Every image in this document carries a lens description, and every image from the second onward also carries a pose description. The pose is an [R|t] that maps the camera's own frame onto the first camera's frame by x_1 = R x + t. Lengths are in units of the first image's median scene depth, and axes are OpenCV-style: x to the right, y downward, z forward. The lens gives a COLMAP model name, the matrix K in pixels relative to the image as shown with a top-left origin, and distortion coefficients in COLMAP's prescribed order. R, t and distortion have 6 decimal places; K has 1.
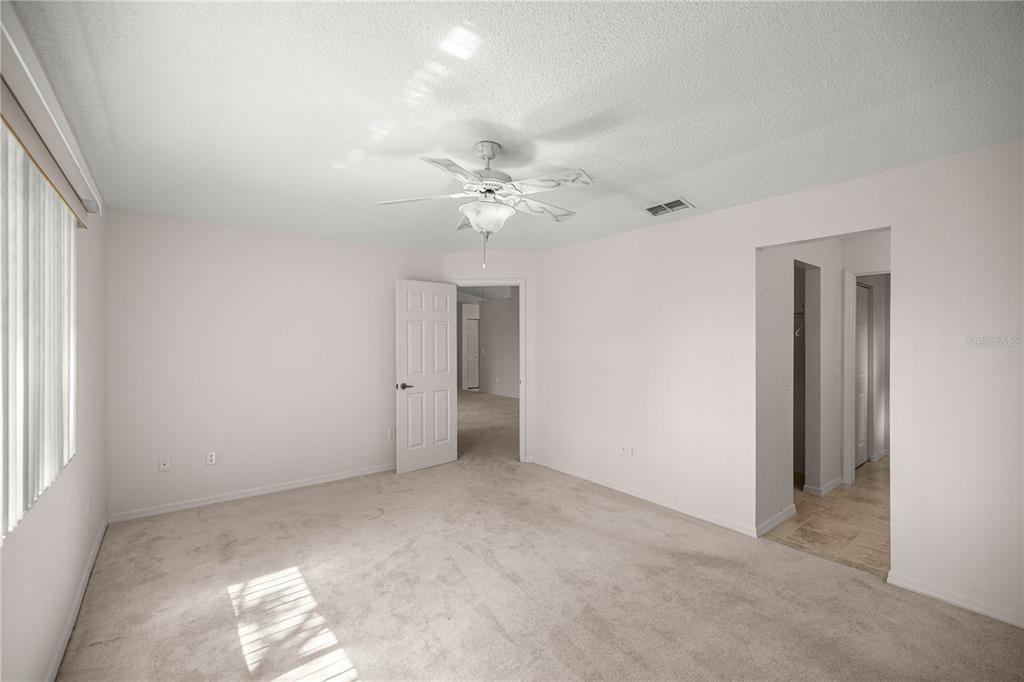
lens RADIAL K [[430.0, 0, 512.4], [0, 430.0, 343.1], [0, 0, 1]] dist [-0.002936, -0.000695]
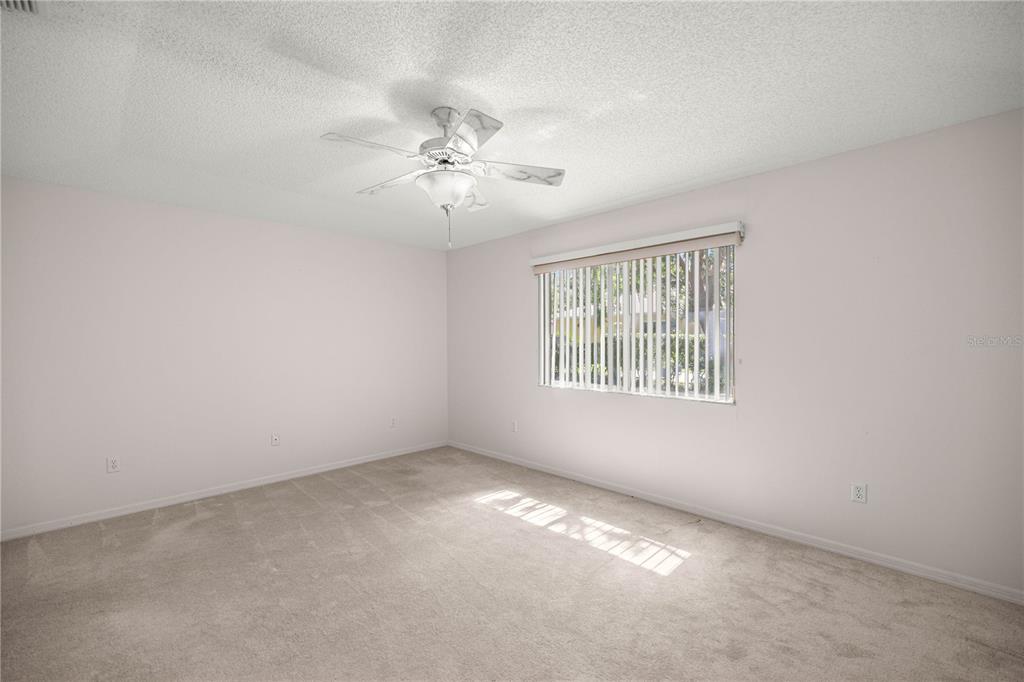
lens RADIAL K [[430.0, 0, 510.5], [0, 430.0, 345.6], [0, 0, 1]] dist [-0.002936, -0.000695]
pose [[-0.990682, 0.009437, -0.135870, -0.073110], [0.008783, 0.999947, 0.005415, 0.037670], [0.135914, 0.004172, -0.990712, 2.086728]]
